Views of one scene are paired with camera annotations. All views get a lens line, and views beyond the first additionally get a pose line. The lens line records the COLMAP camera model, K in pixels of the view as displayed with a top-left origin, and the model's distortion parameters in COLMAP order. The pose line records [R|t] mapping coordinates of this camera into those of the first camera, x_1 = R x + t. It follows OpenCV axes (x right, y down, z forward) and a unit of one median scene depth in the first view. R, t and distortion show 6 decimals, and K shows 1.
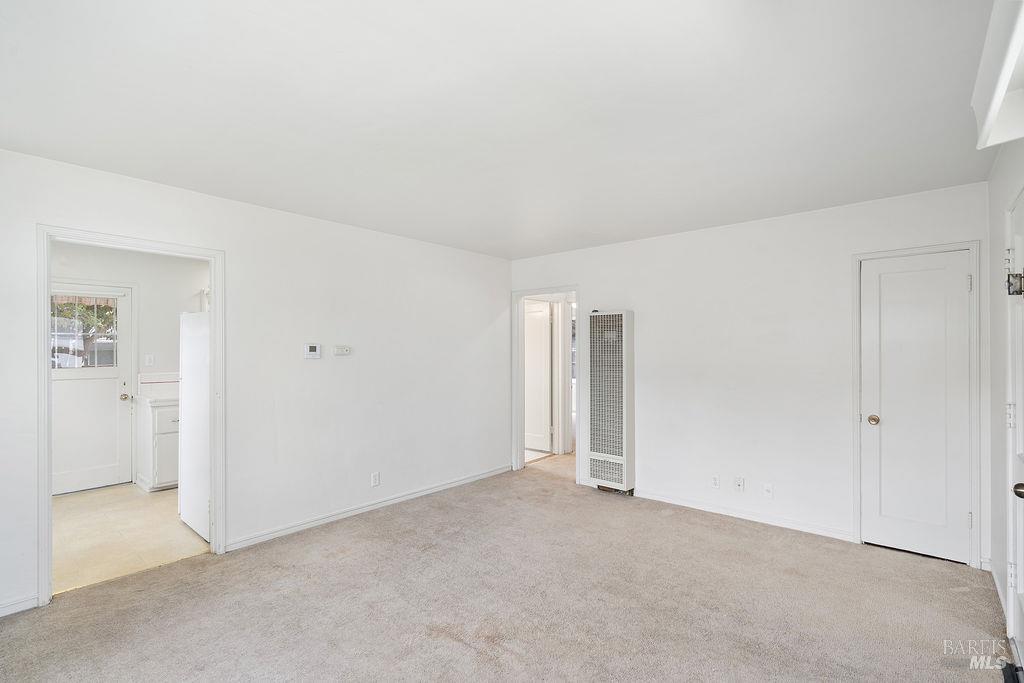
lens RADIAL K [[467.4, 0, 512.0], [0, 467.4, 341.5], [0, 0, 1]] dist [-0.004541, -0.000351]
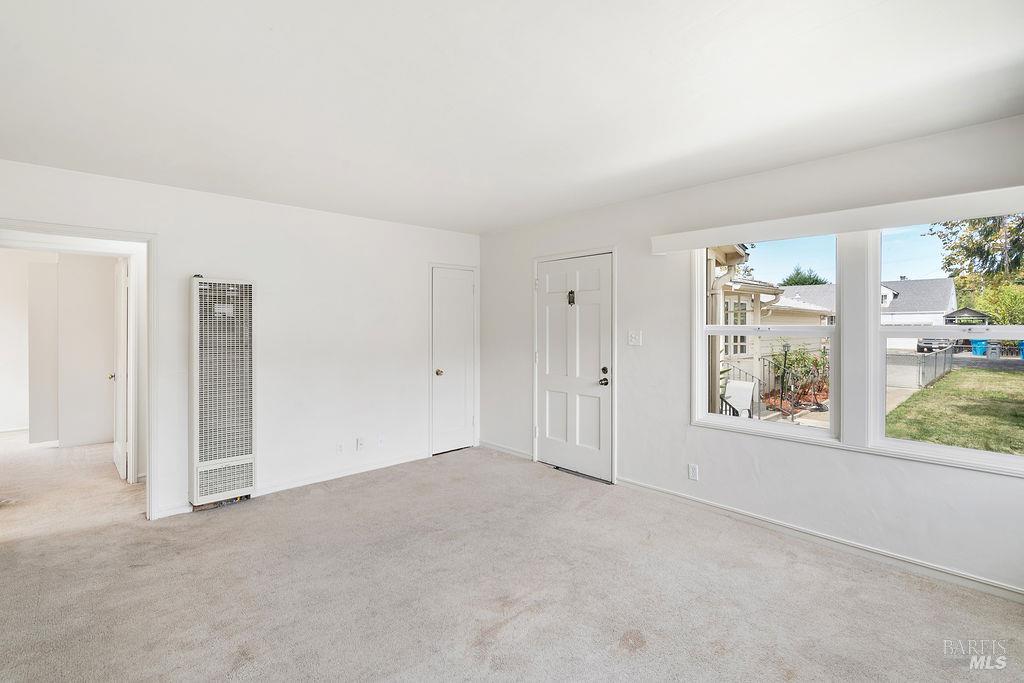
lens RADIAL K [[467.4, 0, 512.0], [0, 467.4, 341.5], [0, 0, 1]] dist [-0.004541, -0.000351]
pose [[0.105948, -0.031076, 0.993886, -0.541993], [-0.022646, 0.999177, 0.033656, 0.004360], [-0.994114, -0.026073, 0.105157, 0.449641]]
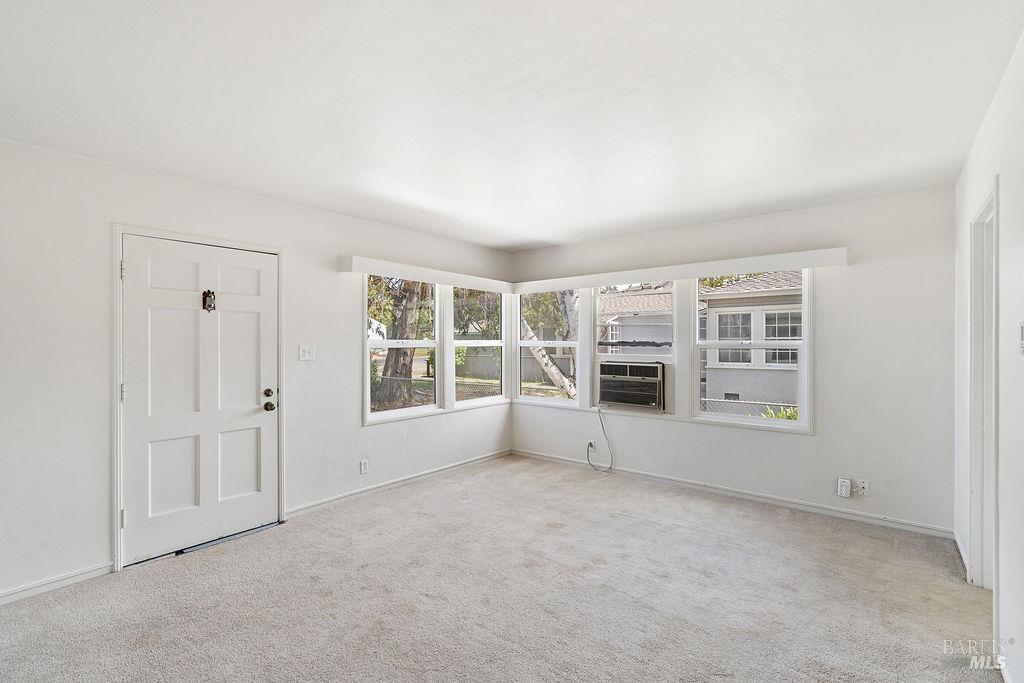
lens RADIAL K [[467.4, 0, 512.0], [0, 467.4, 341.5], [0, 0, 1]] dist [-0.004541, -0.000351]
pose [[-0.999510, -0.001589, -0.031267, 0.041699], [-0.001085, 0.999869, -0.016119, 0.016144], [0.031289, -0.016077, -0.999381, 1.187070]]
